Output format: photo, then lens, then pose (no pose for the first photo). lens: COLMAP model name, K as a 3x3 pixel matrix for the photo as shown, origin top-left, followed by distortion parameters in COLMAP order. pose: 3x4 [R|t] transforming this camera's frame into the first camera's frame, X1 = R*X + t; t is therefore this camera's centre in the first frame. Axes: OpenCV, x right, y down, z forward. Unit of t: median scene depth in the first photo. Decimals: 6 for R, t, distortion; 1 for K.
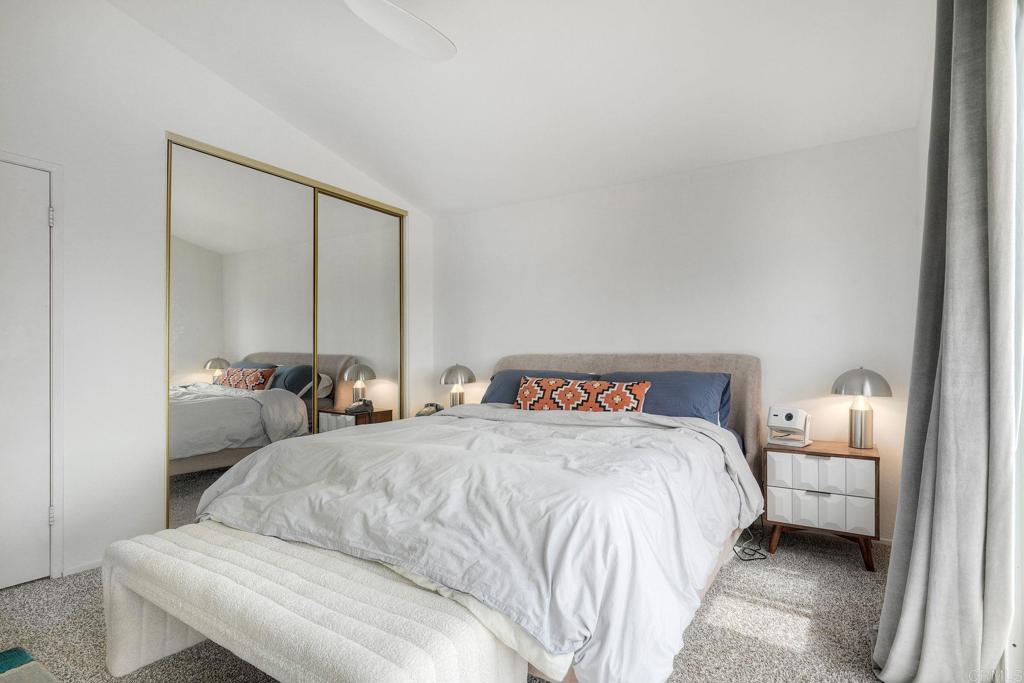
lens RADIAL K [[480.9, 0, 545.5], [0, 480.9, 354.4], [0, 0, 1]] dist [-0.000707, 0.000189]
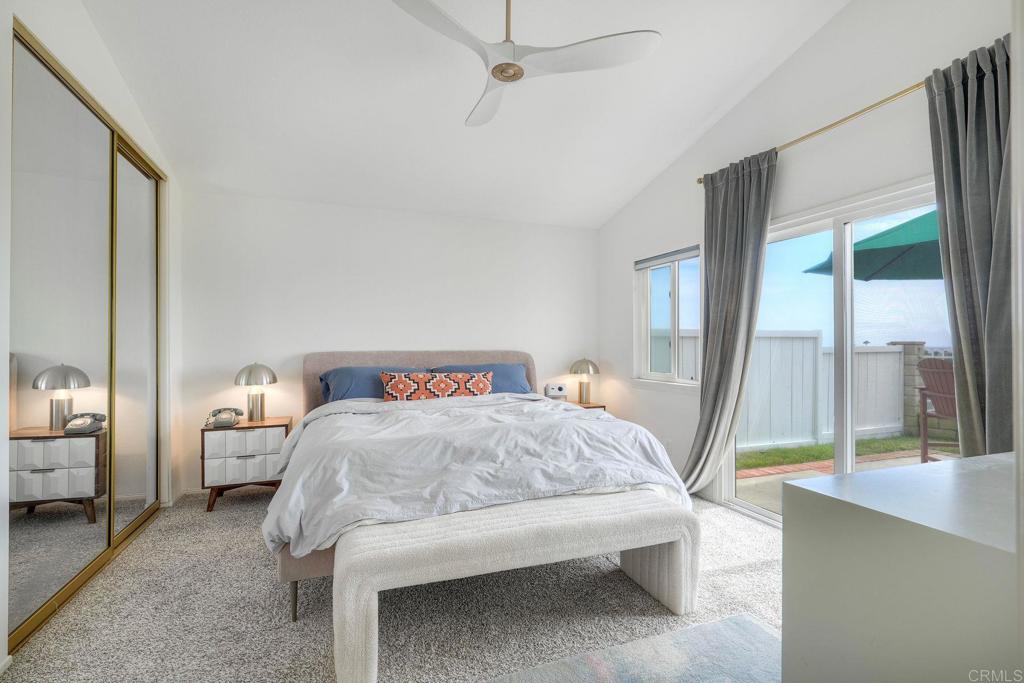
lens RADIAL K [[468.2, 0, 513.4], [0, 468.2, 338.3], [0, 0, 1]] dist [-0.007289, 0.000811]
pose [[0.639262, 0.010992, 0.768910, -0.798846], [-0.000528, 0.999904, -0.013855, -0.020585], [-0.768989, 0.008451, 0.639206, 0.087154]]
